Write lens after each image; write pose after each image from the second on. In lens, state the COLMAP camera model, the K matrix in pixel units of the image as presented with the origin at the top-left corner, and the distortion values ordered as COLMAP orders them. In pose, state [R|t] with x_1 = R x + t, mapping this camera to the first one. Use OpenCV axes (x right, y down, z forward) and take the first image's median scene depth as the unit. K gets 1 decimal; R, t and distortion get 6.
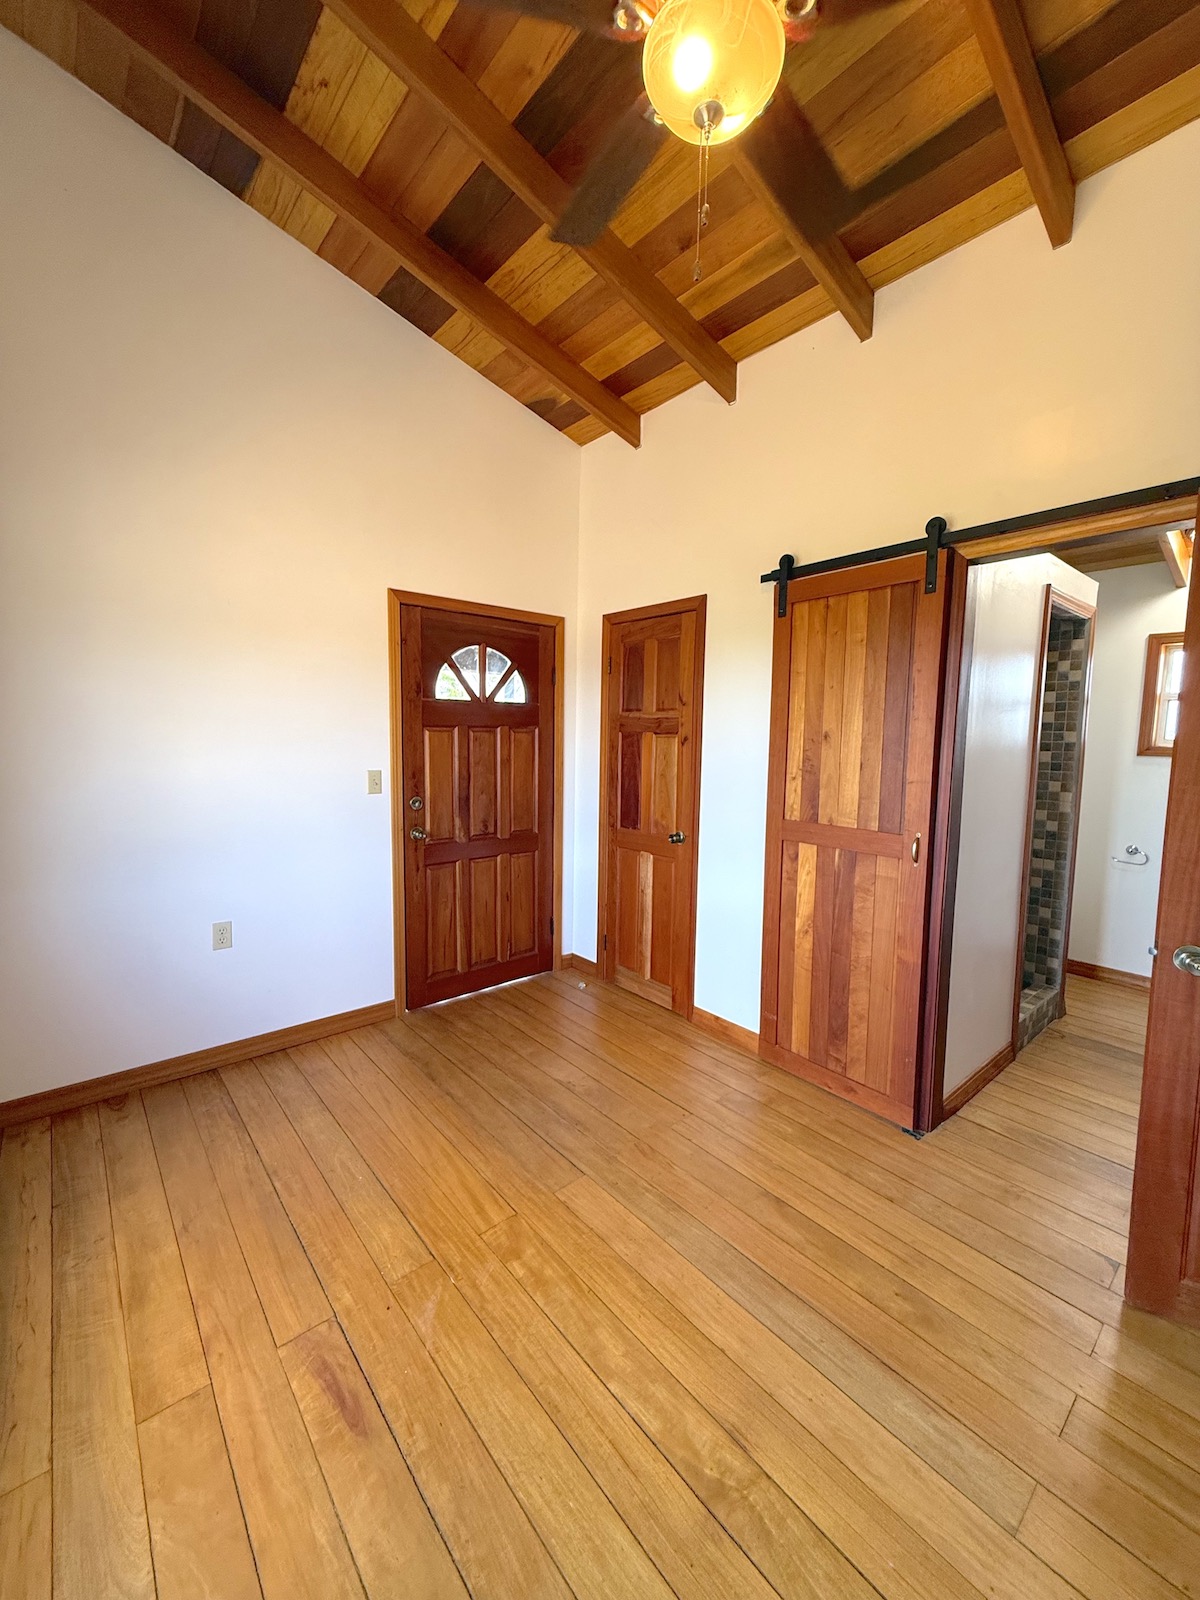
lens RADIAL K [[643.9, 0, 599.1], [0, 643.9, 800.1], [0, 0, 1]] dist [-0.000775, 0.000805]
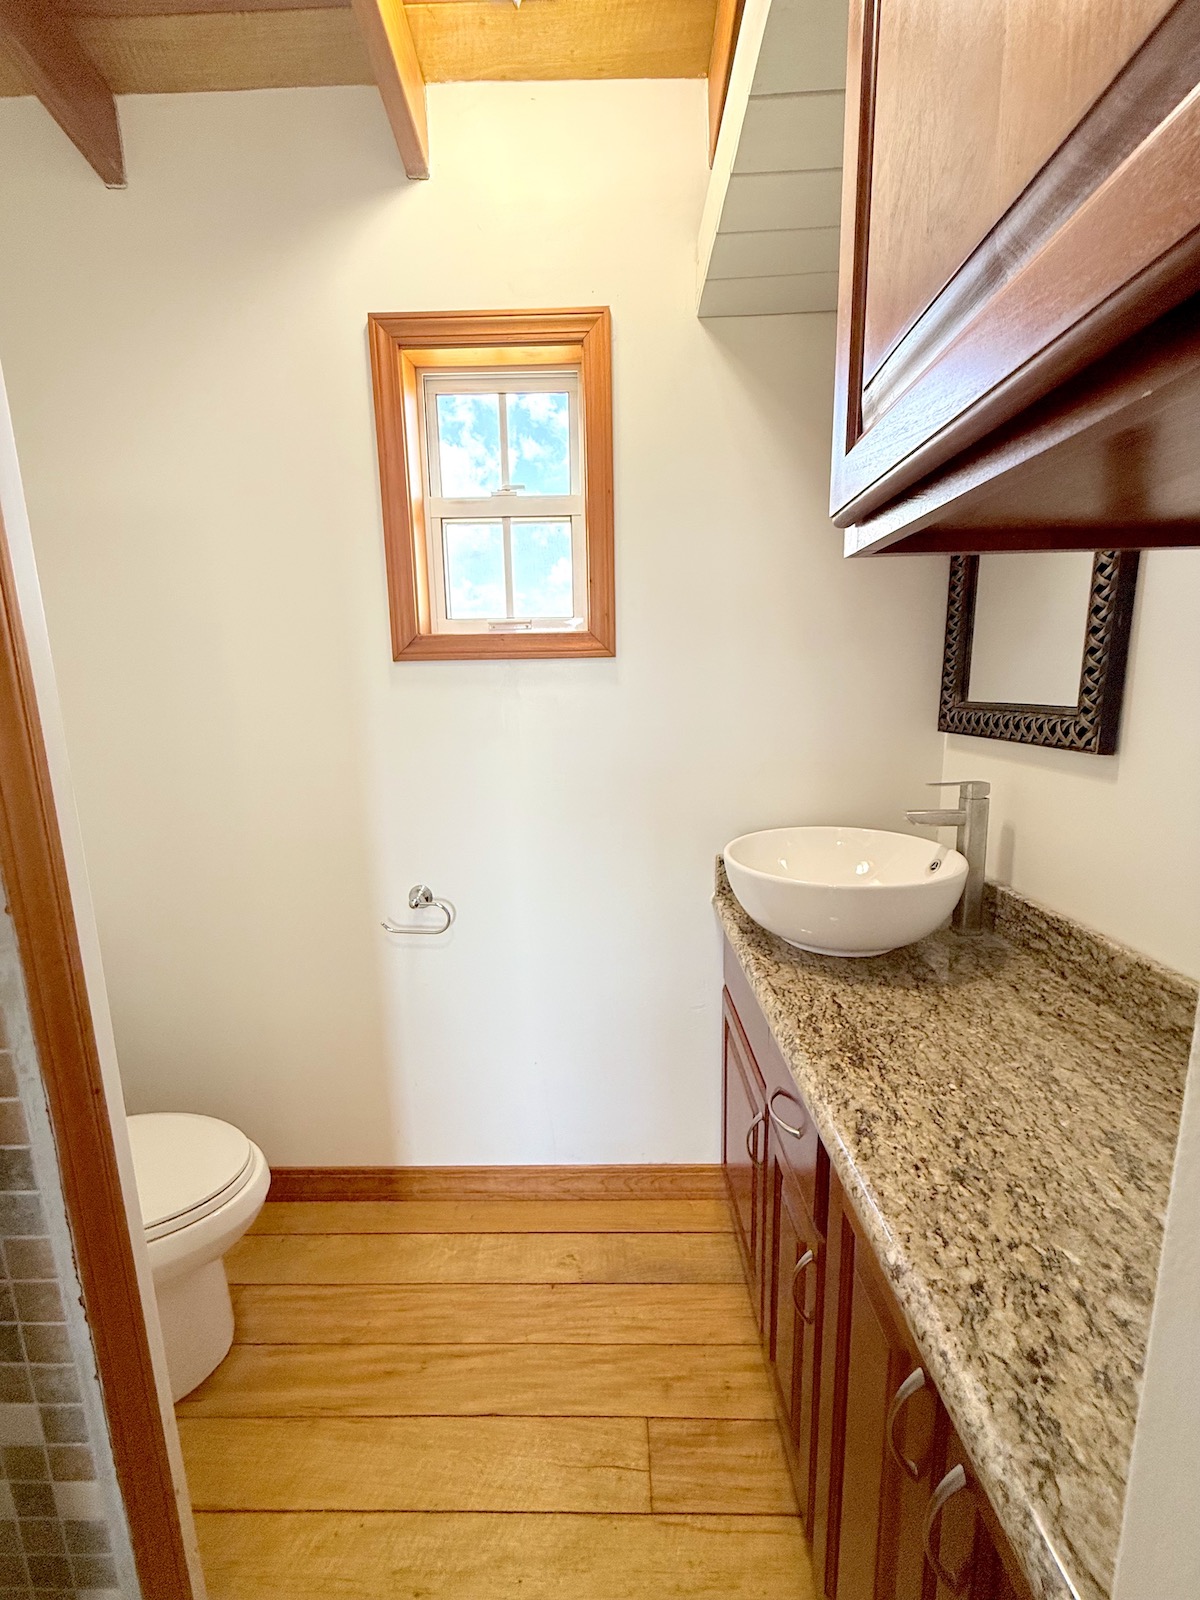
lens RADIAL K [[643.9, 0, 610.0], [0, 643.9, 796.4], [0, 0, 1]] dist [-0.000775, 0.000805]
pose [[0.653835, -0.159769, 0.739577, 0.943232], [0.101532, 0.987138, 0.123489, -0.035700], [-0.749794, -0.005651, 0.661647, 0.983565]]
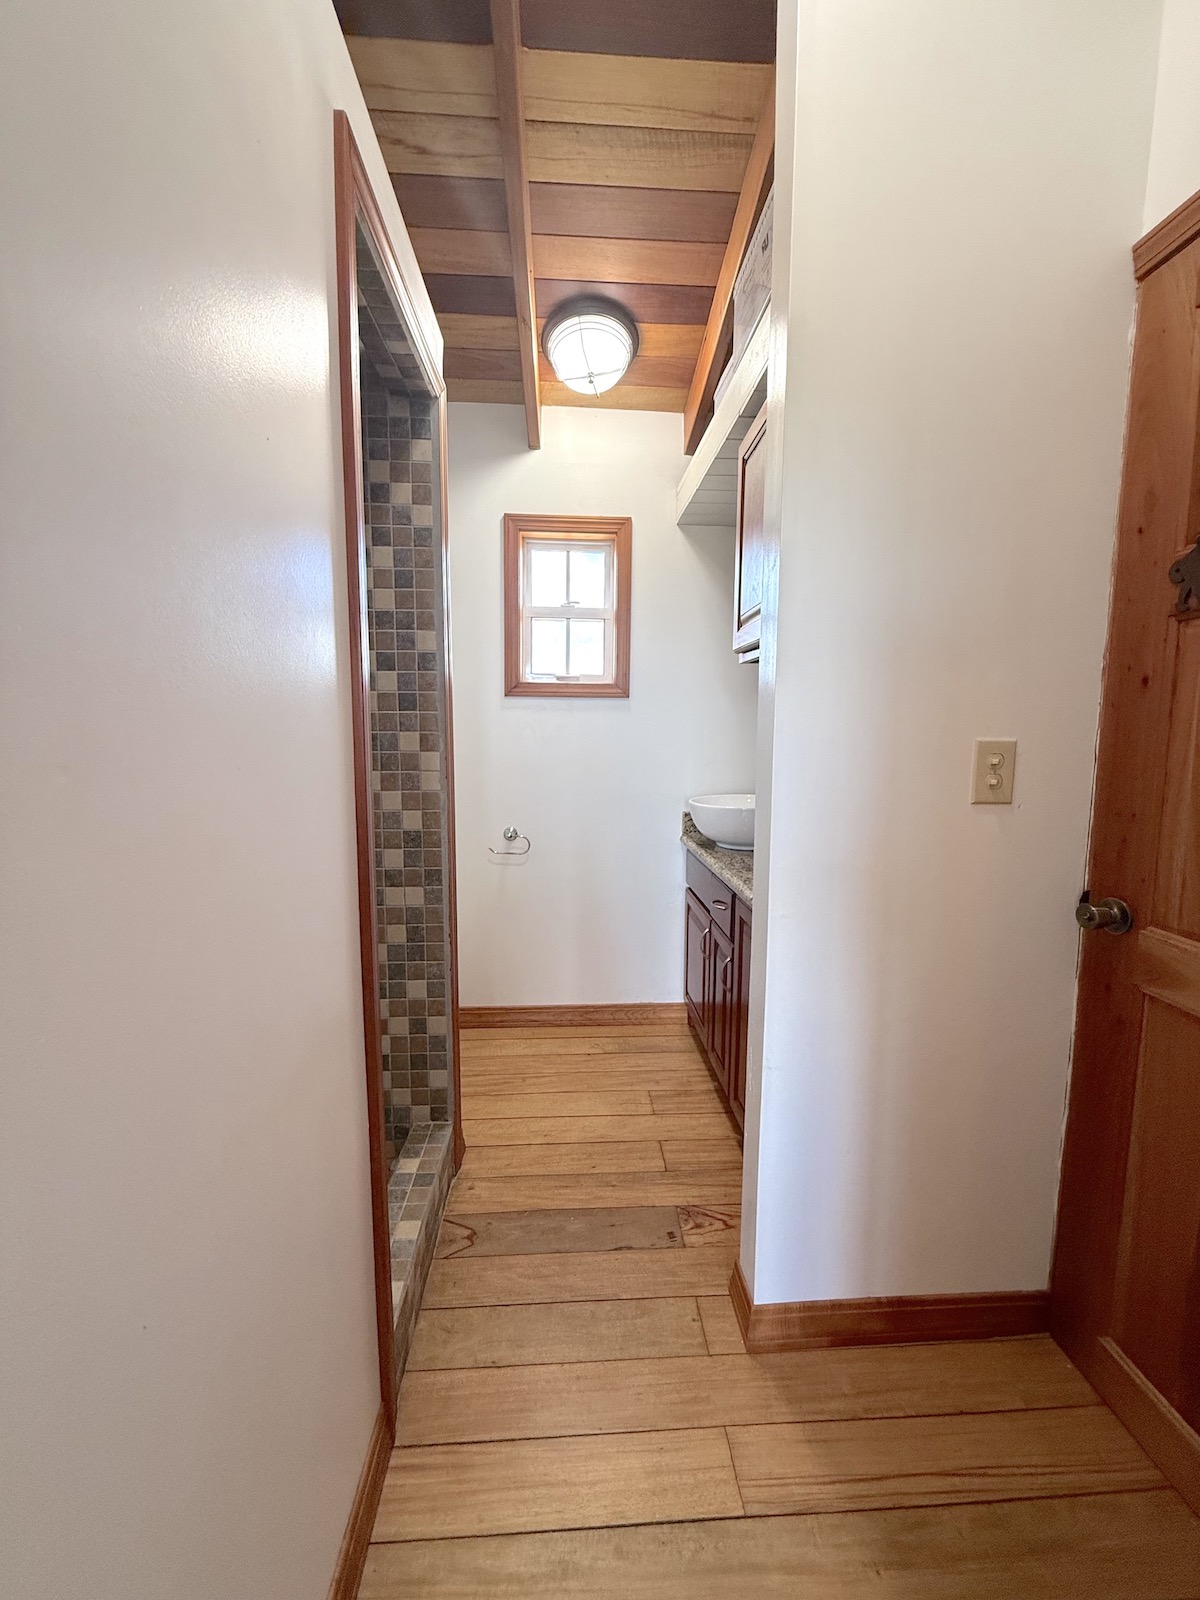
lens RADIAL K [[643.9, 0, 604.0], [0, 643.9, 798.5], [0, 0, 1]] dist [-0.000775, 0.000805]
pose [[0.602233, -0.100077, 0.792023, 0.530068], [0.077572, 0.994752, 0.066710, 0.001751], [-0.794543, 0.021263, 0.606836, 0.768114]]
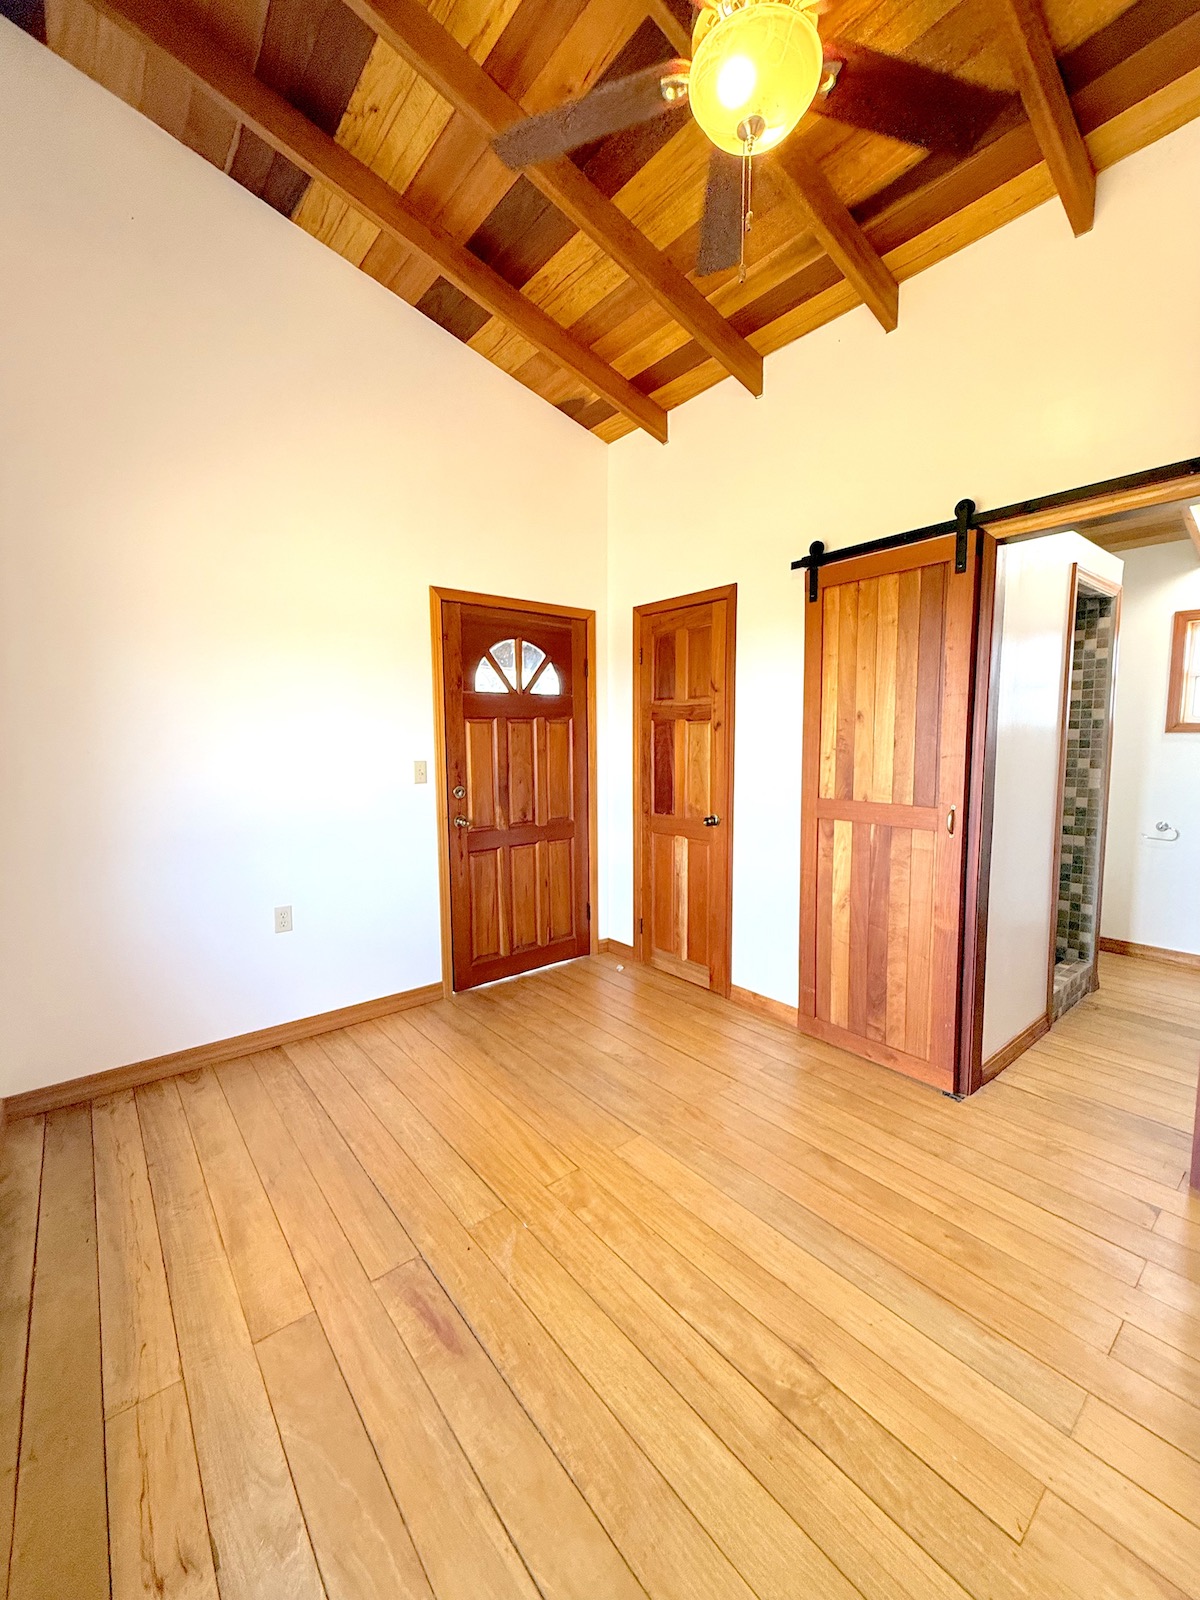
lens RADIAL K [[643.9, 0, 600.9], [0, 643.9, 799.4], [0, 0, 1]] dist [-0.000775, 0.000805]
pose [[0.999535, -0.020386, -0.022695, -0.041201], [0.020388, 0.999792, -0.000139, 0.026930], [0.022693, -0.000324, 0.999742, -0.042384]]
